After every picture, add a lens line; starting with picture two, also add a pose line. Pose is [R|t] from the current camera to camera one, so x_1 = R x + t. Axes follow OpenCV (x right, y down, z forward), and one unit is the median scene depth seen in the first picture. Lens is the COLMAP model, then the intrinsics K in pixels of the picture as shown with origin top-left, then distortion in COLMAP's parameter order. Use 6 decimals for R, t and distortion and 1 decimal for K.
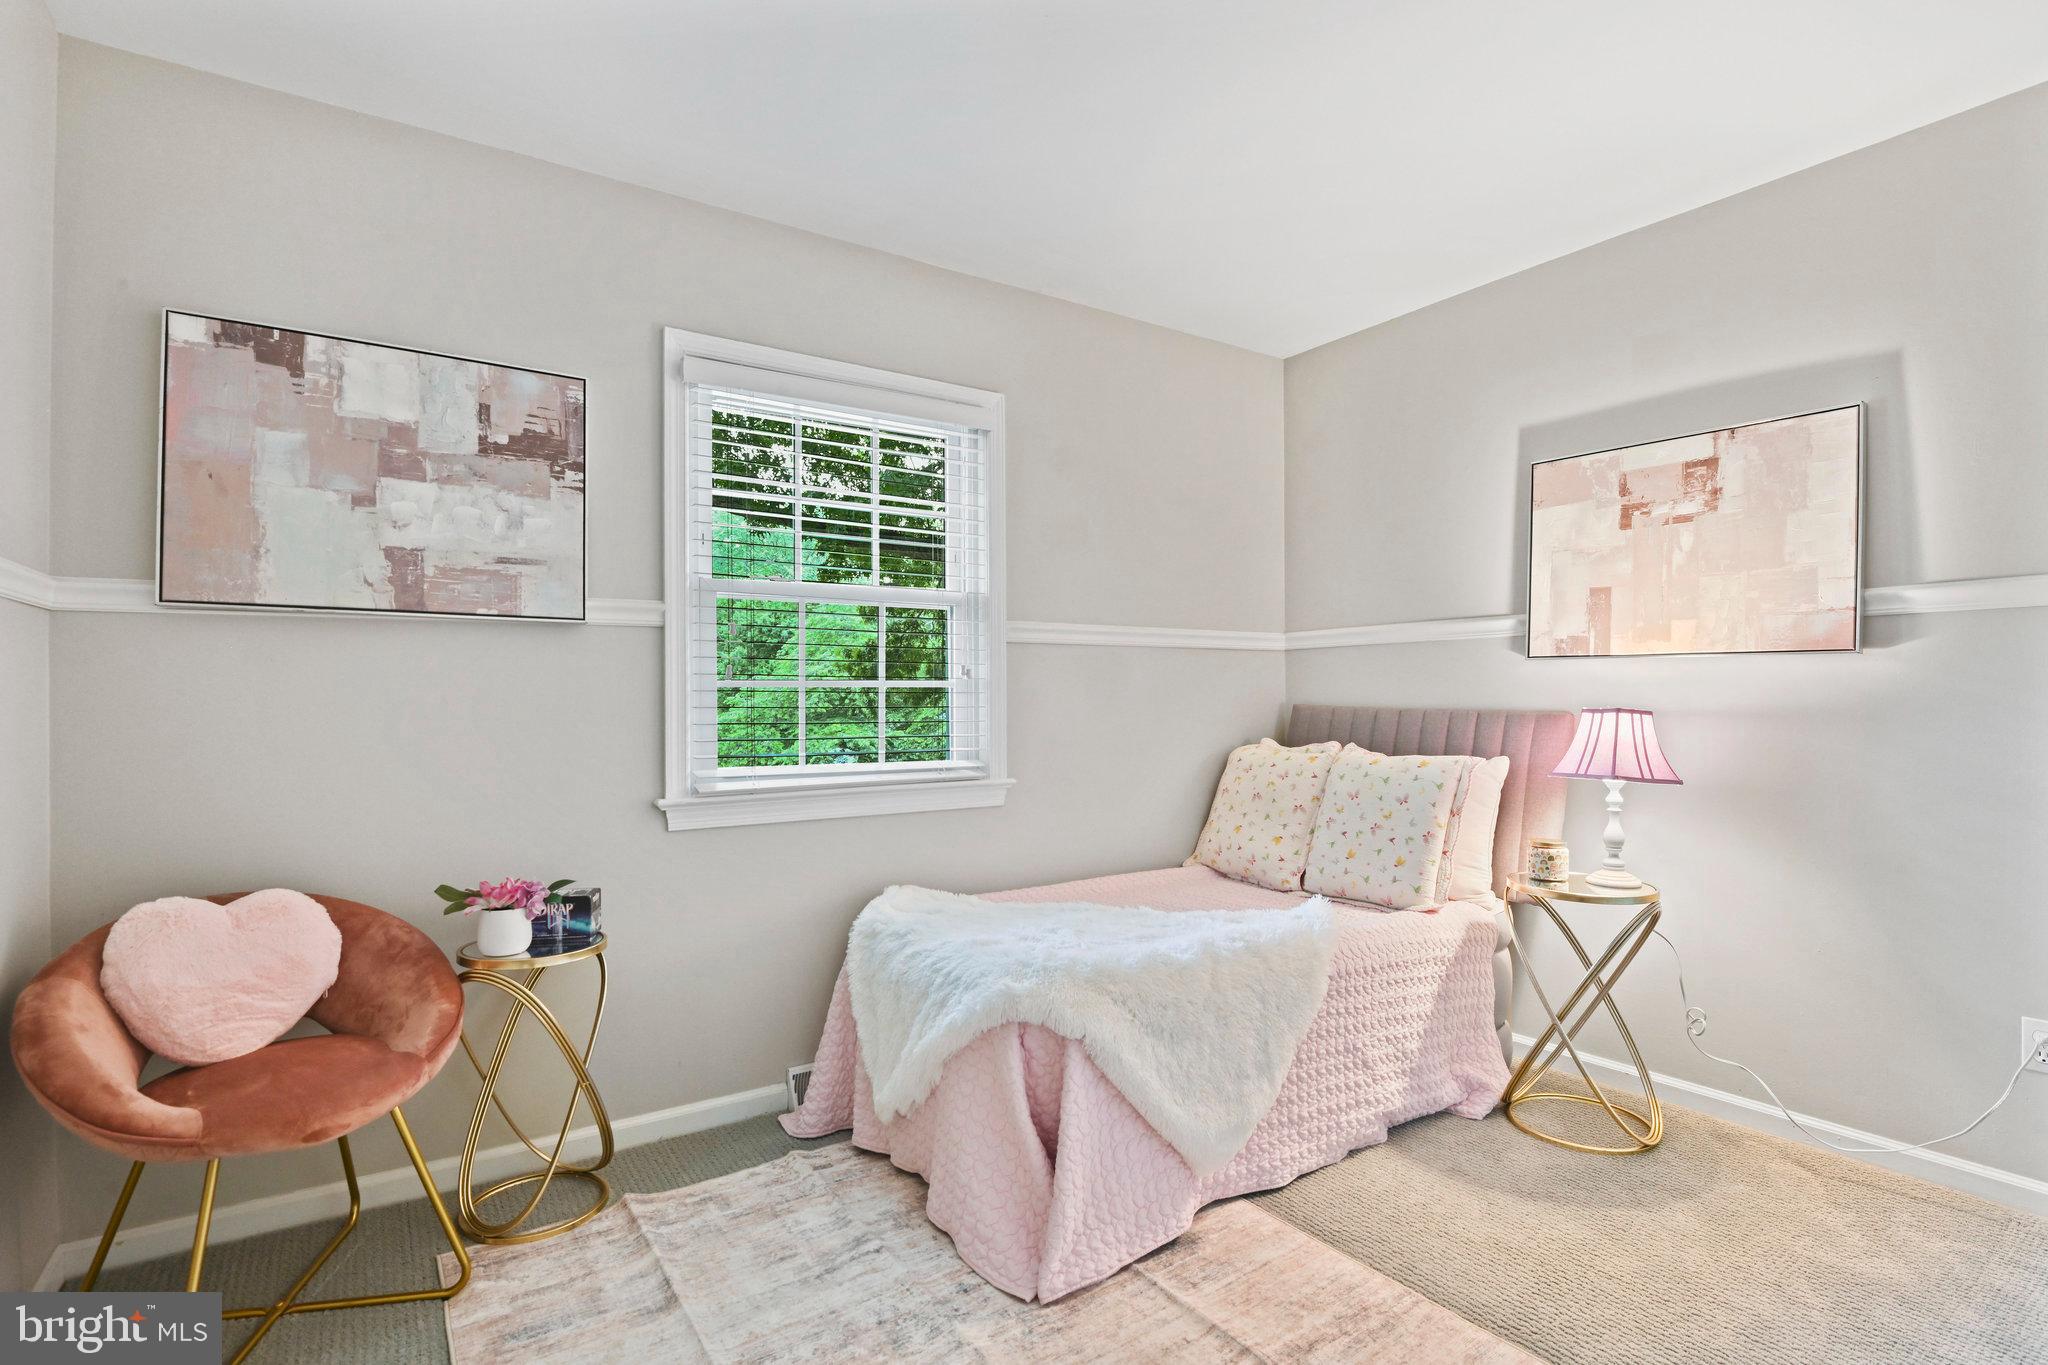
lens RADIAL K [[959.1, 0, 1011.1], [0, 959.1, 662.7], [0, 0, 1]] dist [-0.004081, -0.008607]
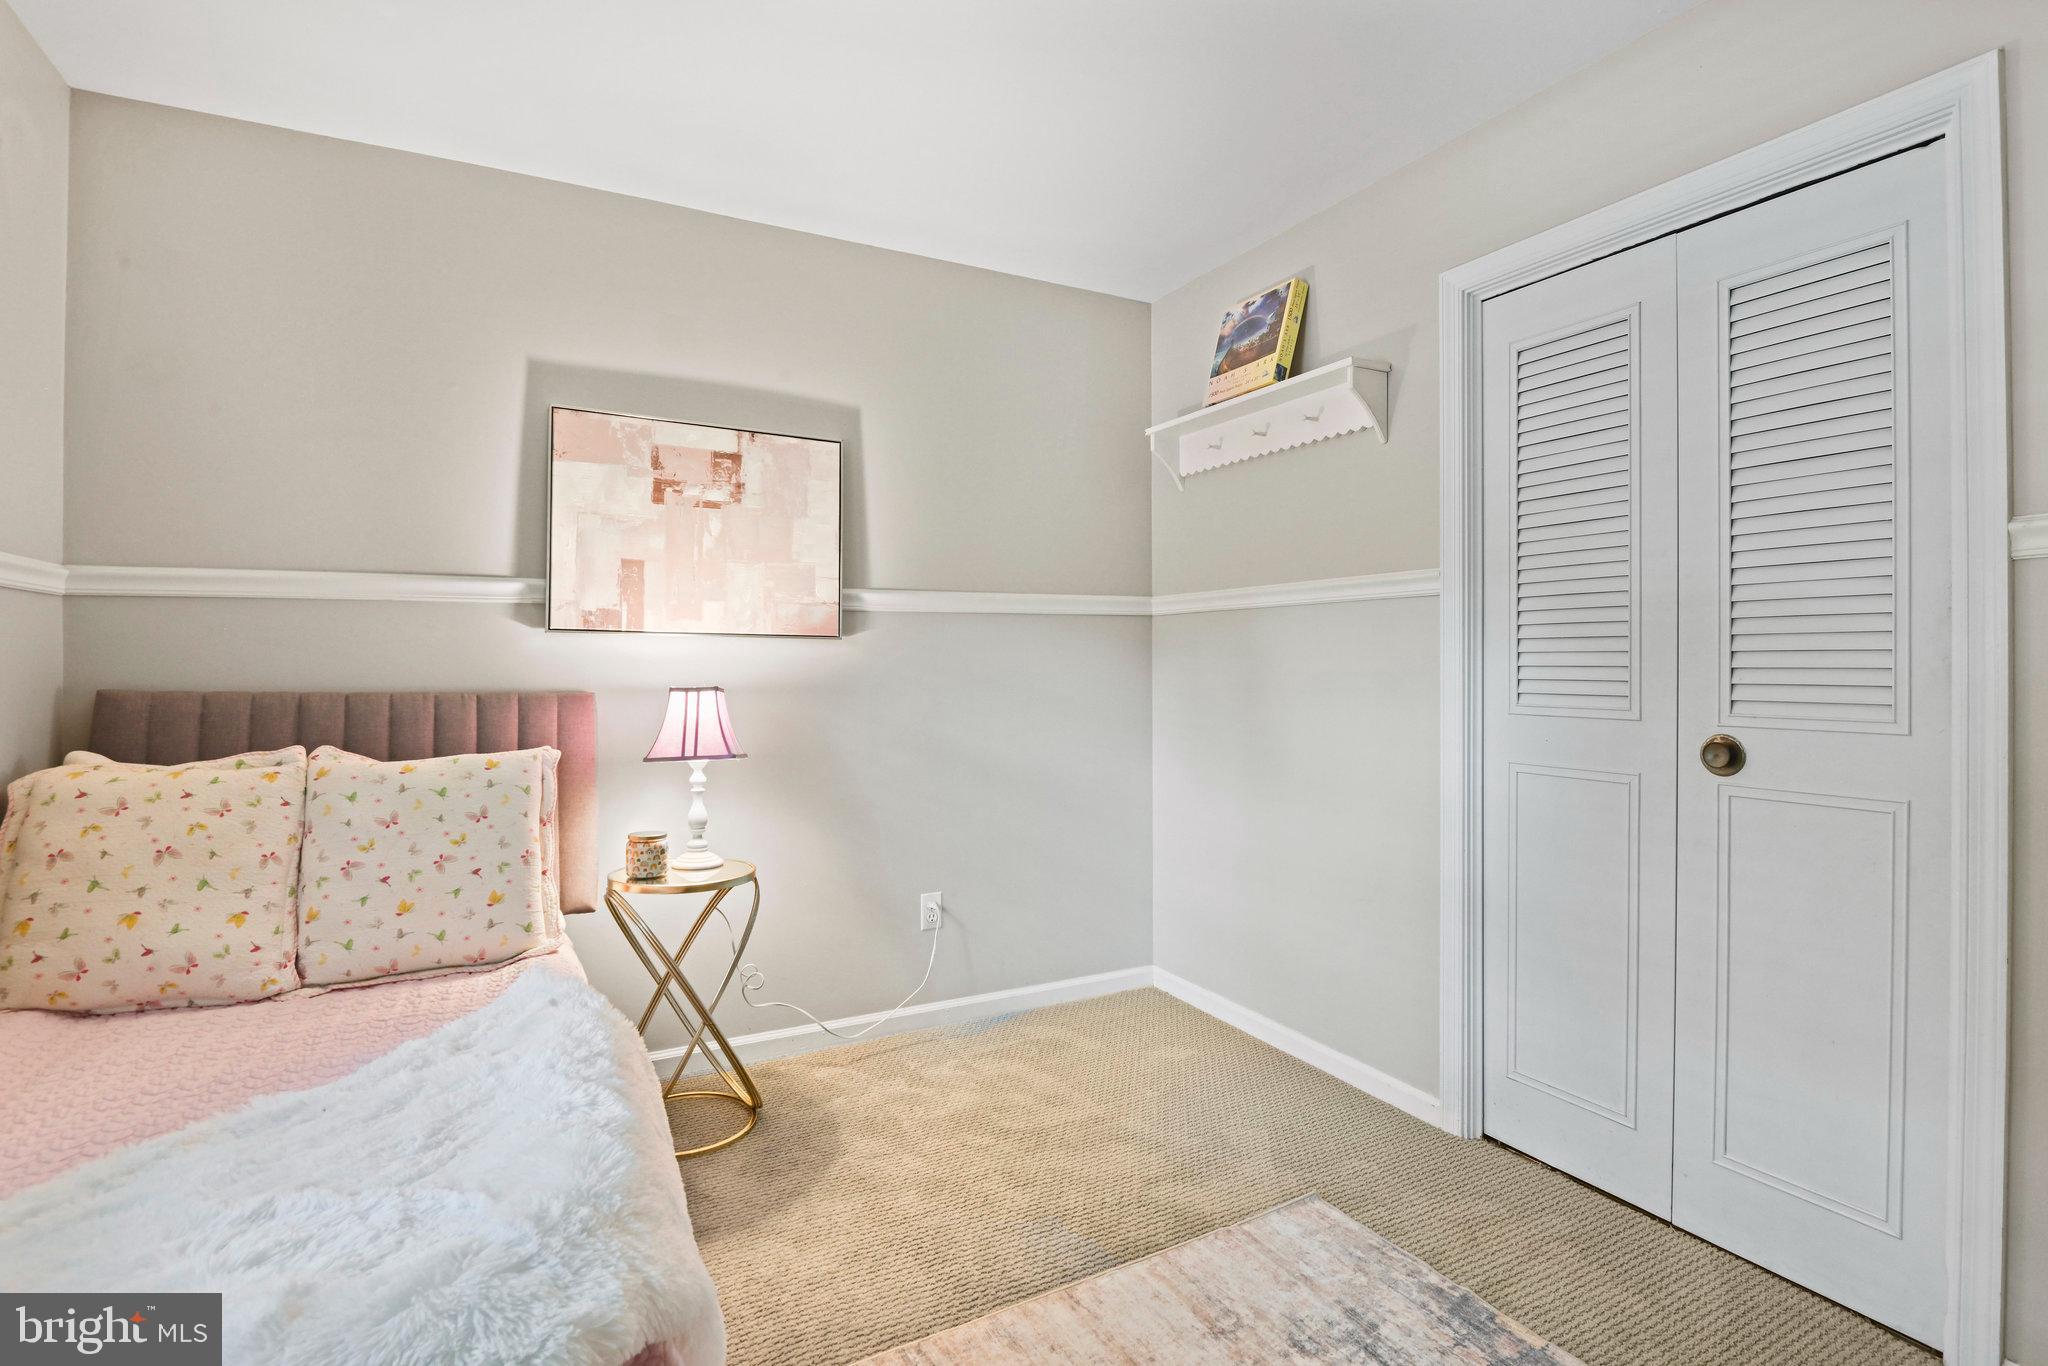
lens RADIAL K [[959.1, 0, 1011.1], [0, 959.1, 663.2], [0, 0, 1]] dist [-0.004081, -0.008607]
pose [[0.118182, 0.007542, 0.992963, -0.288111], [-0.032763, 0.999456, -0.003692, 0.015366], [-0.992451, -0.032096, 0.118365, 0.526388]]
